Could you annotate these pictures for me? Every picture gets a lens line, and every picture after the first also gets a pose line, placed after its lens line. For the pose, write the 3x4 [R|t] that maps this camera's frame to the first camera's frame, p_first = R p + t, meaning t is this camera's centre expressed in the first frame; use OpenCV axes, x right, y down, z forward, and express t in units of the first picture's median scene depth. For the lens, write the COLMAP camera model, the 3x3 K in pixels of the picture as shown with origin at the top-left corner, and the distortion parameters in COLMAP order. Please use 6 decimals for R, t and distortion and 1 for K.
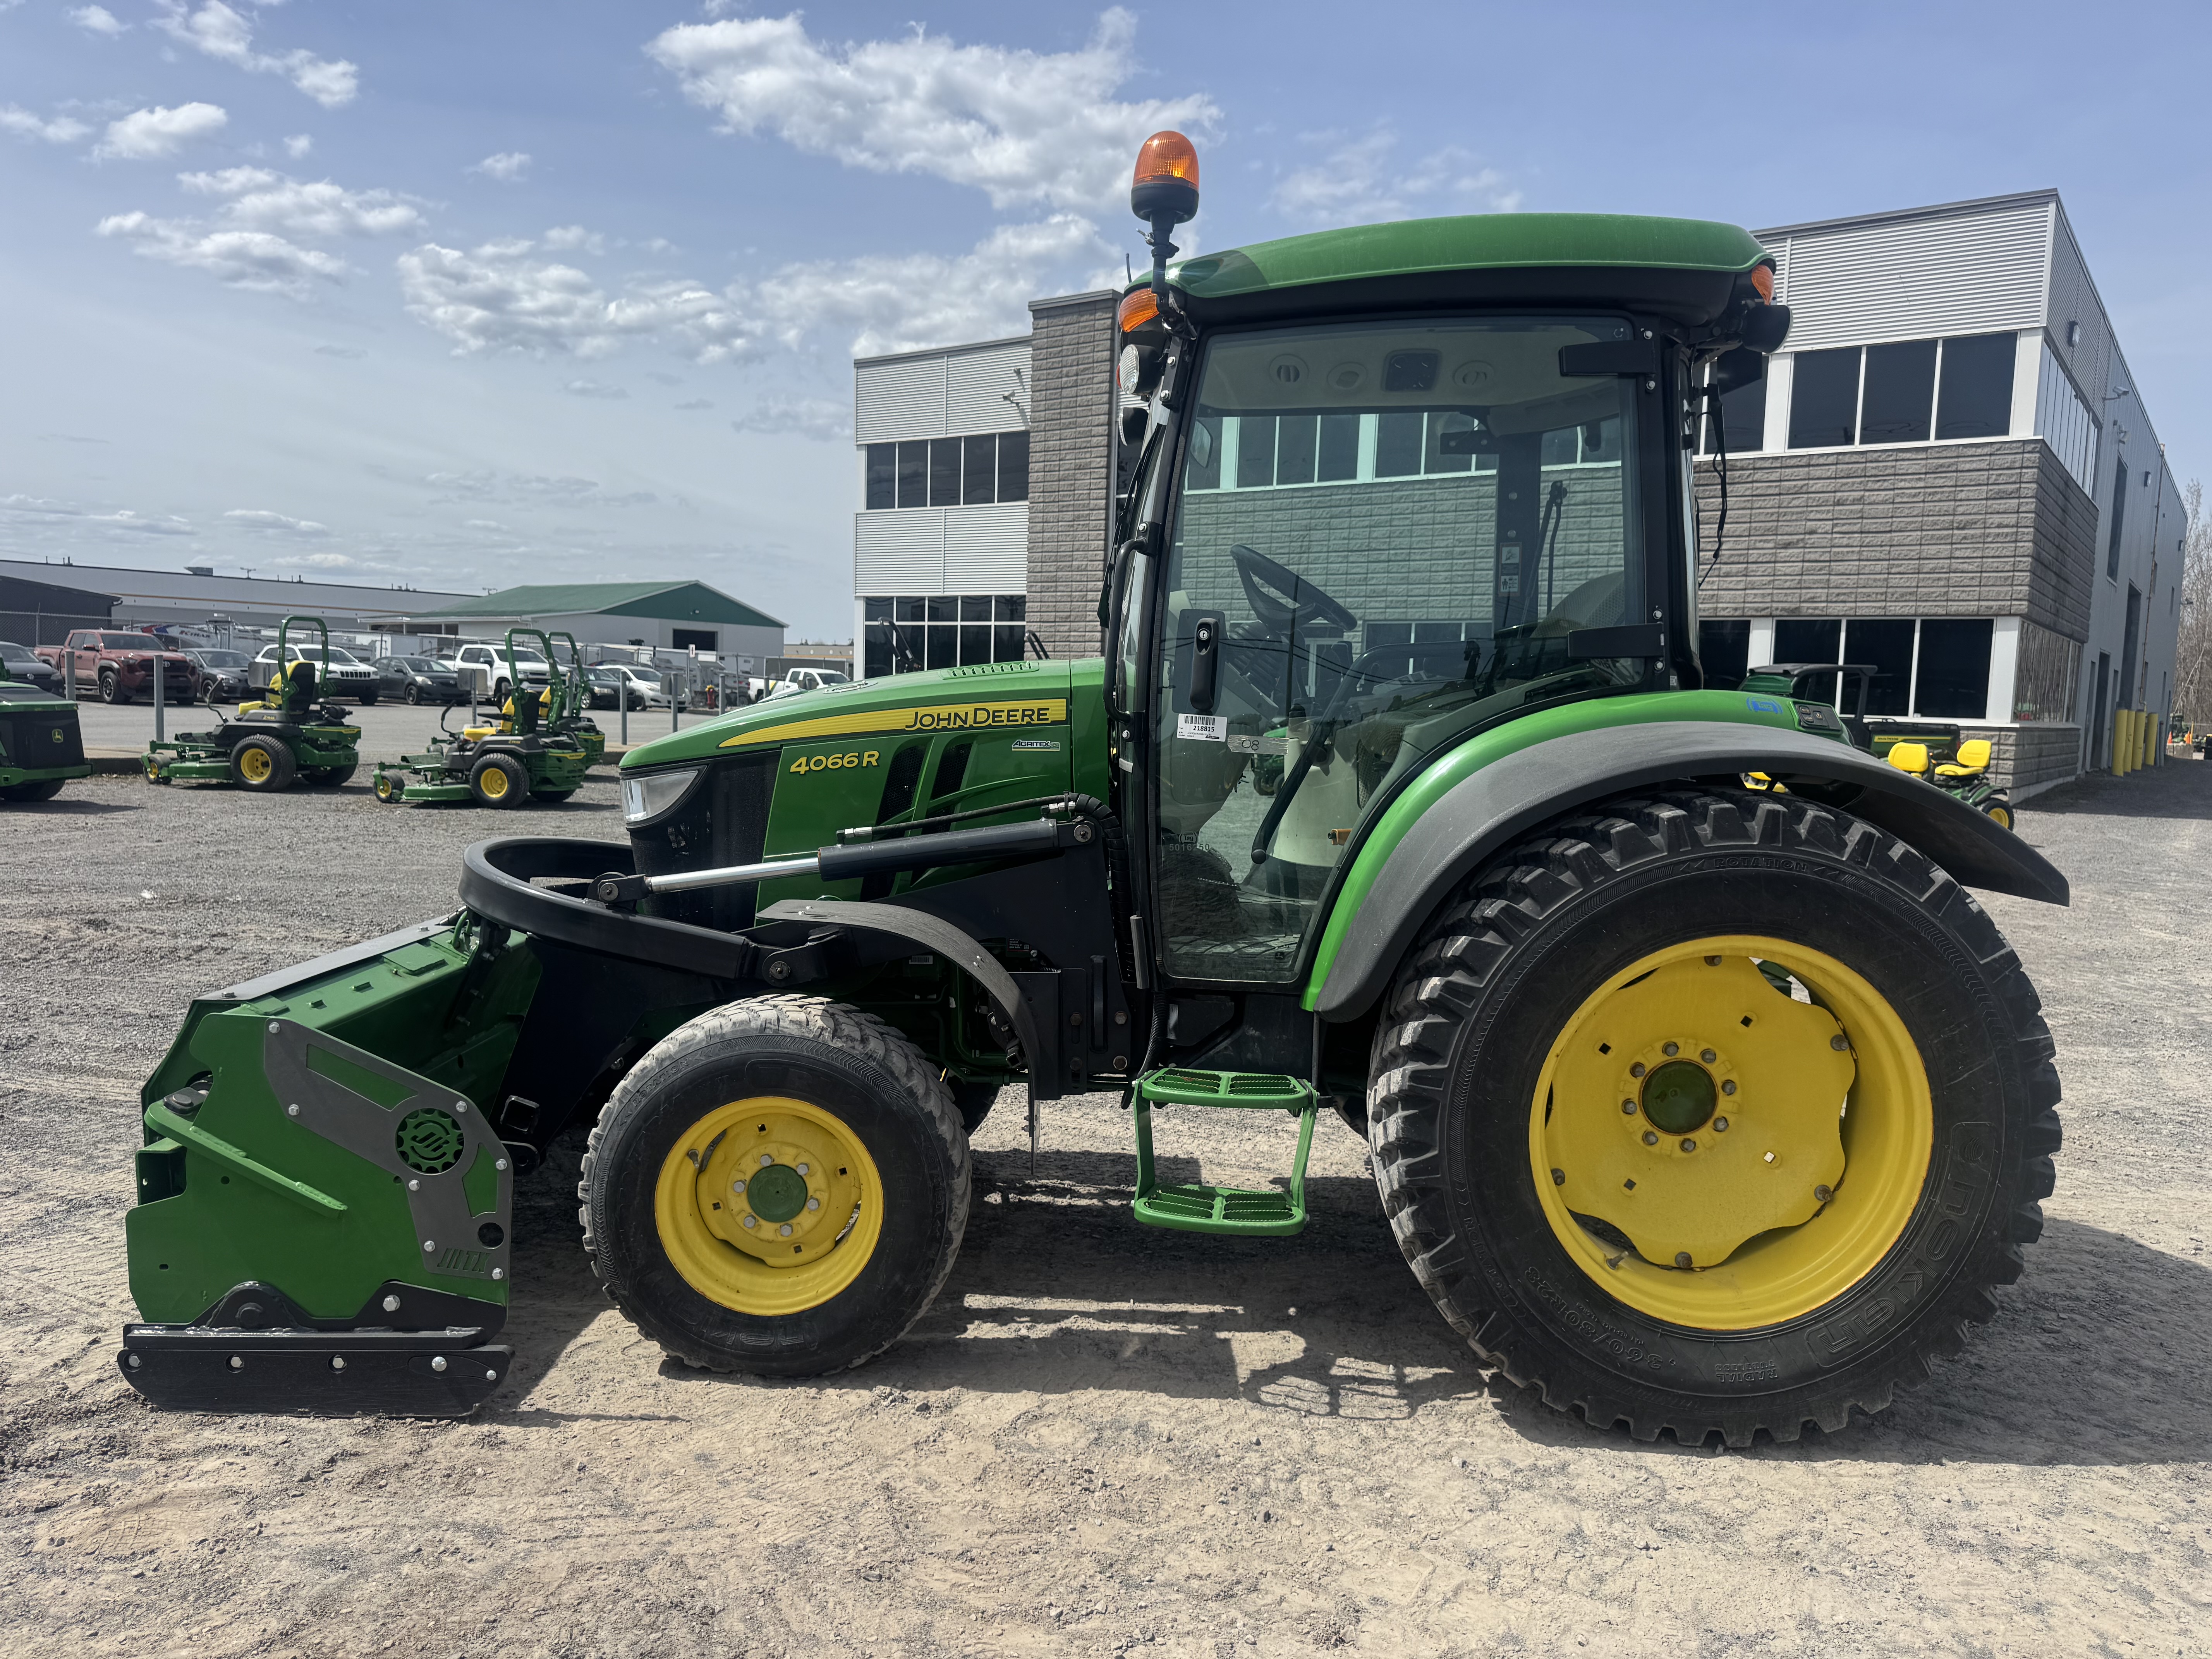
lens RADIAL K [[1526.5, 0, 1106.0], [0, 1526.5, 829.5], [0, 0, 1]] dist [-0.006656, -0.002034]
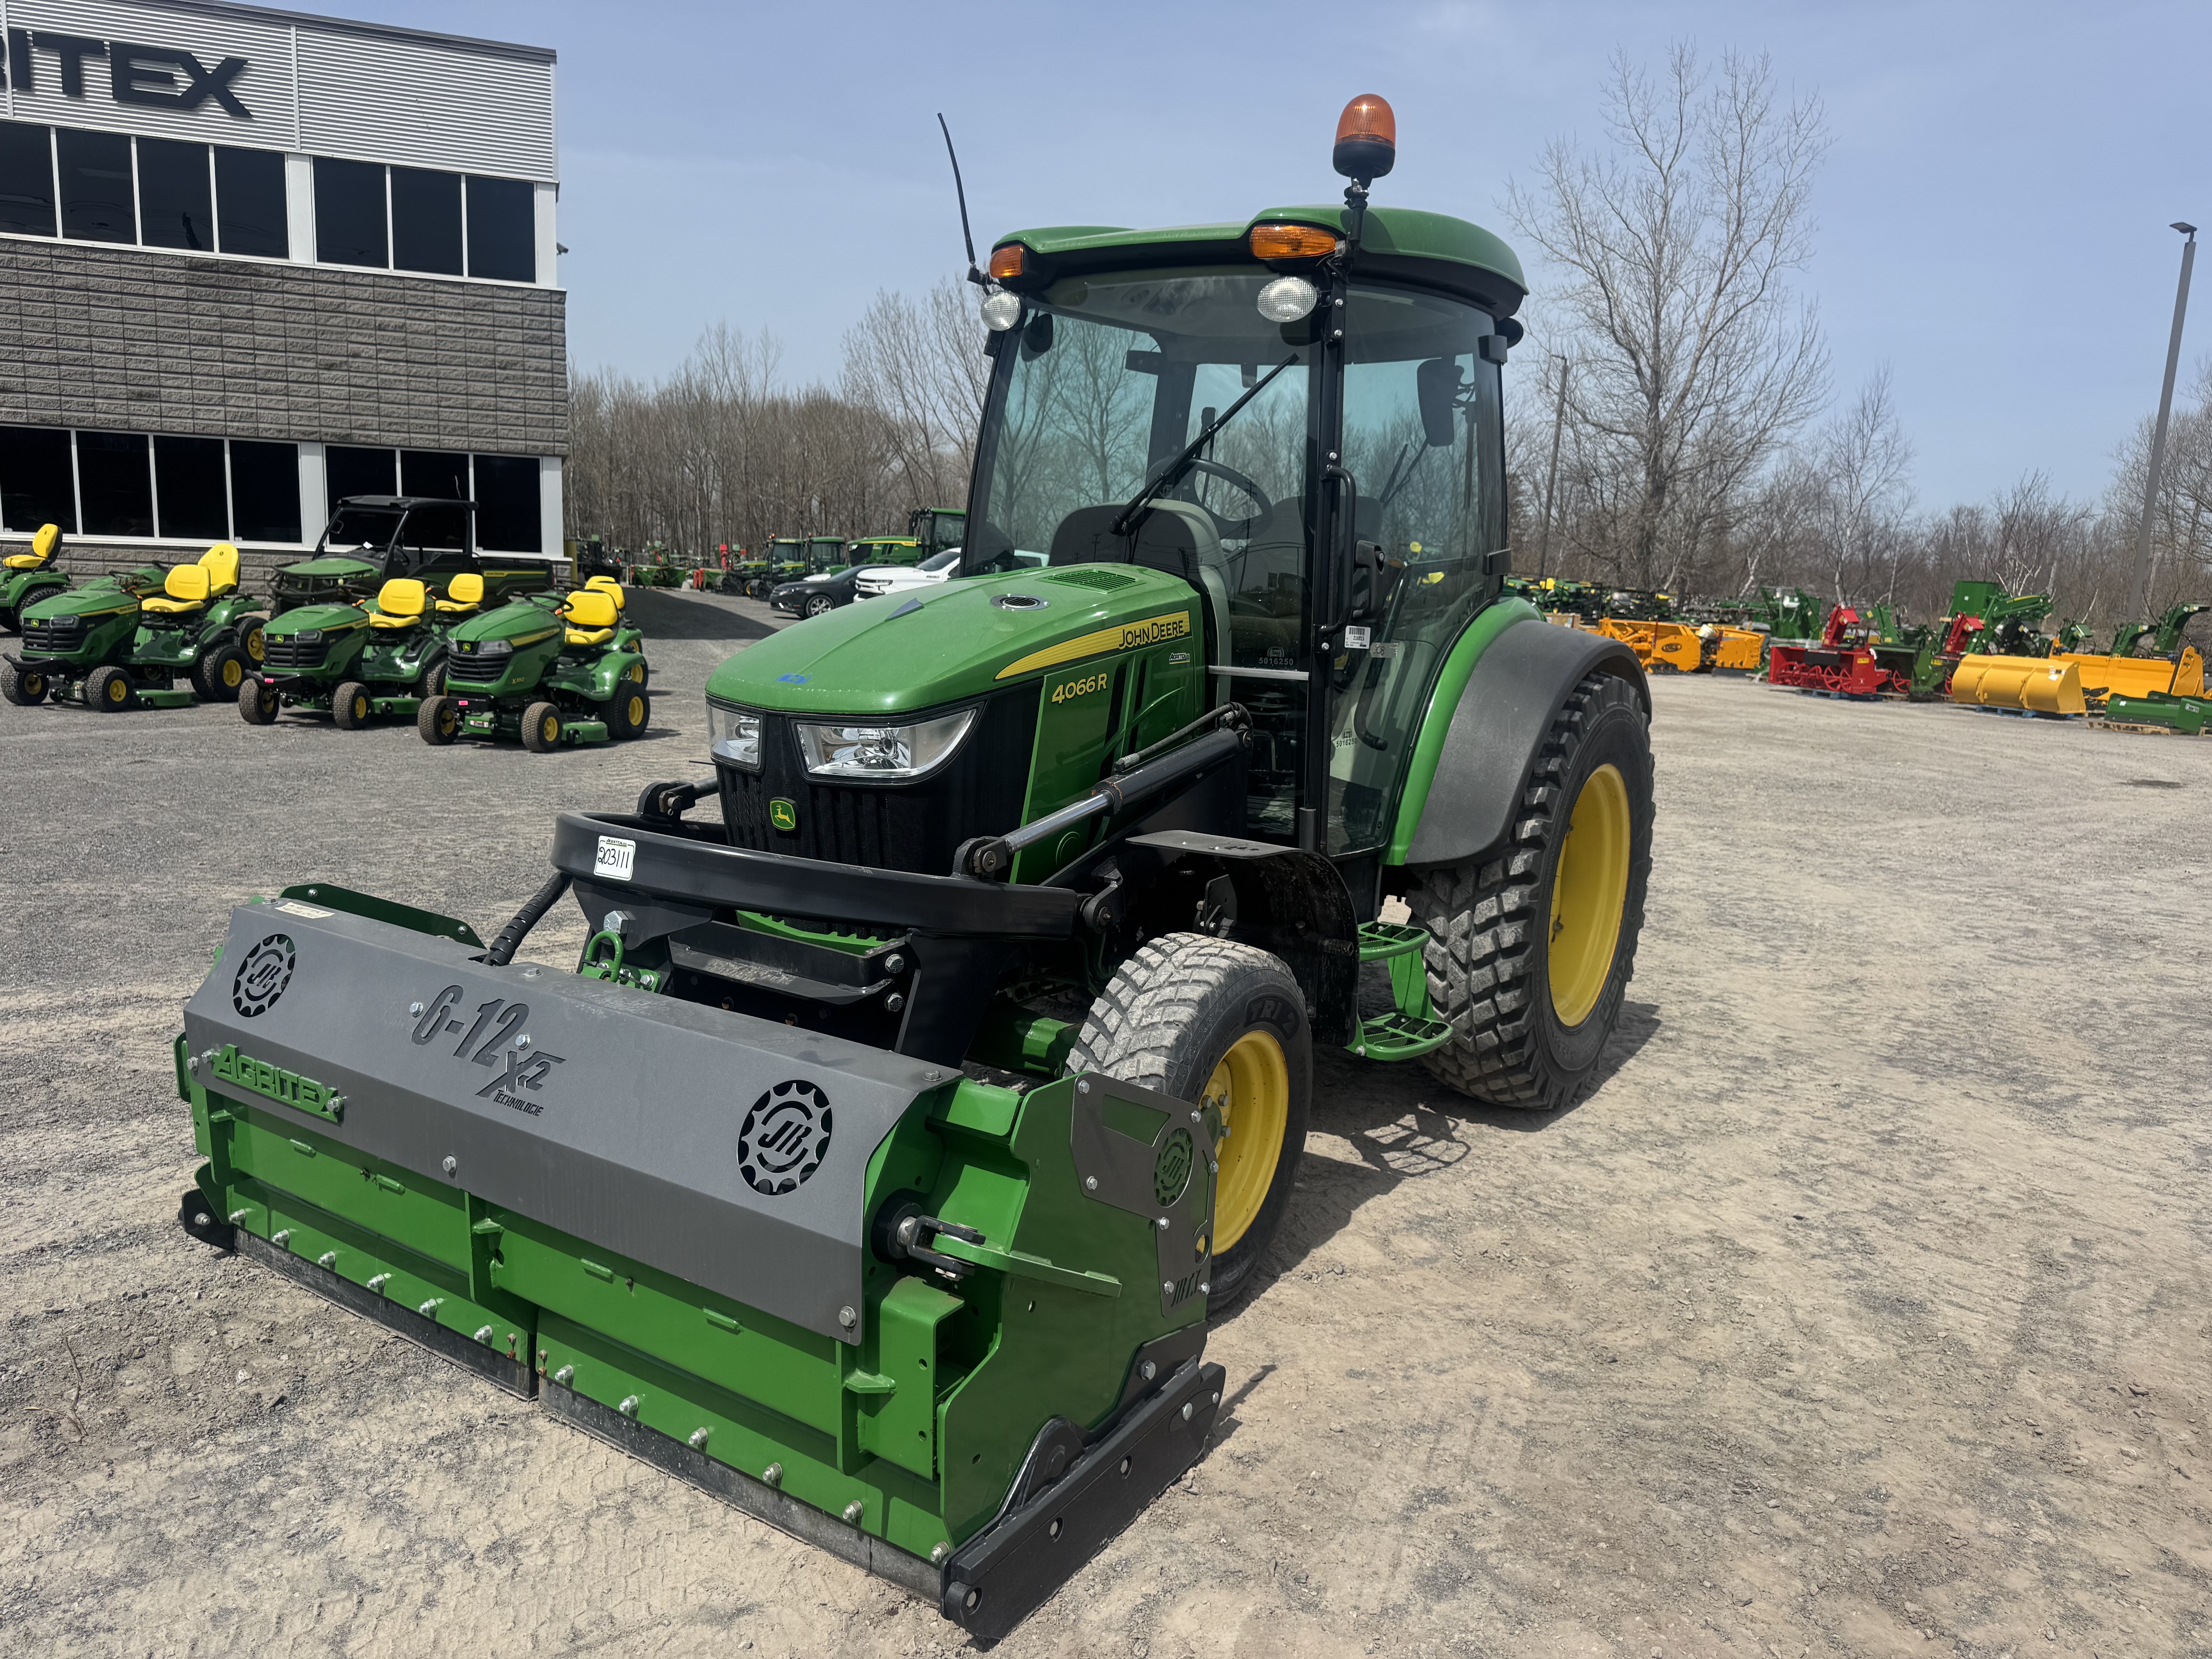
lens RADIAL K [[1506.6, 0, 1106.0], [0, 1506.6, 829.5], [0, 0, 1]] dist [0.017737, -0.002891]
pose [[0.577500, -0.144175, 0.803559, -0.133055], [0.051257, 0.988744, 0.140564, -0.012571], [-0.814780, -0.039988, 0.578389, 0.065591]]
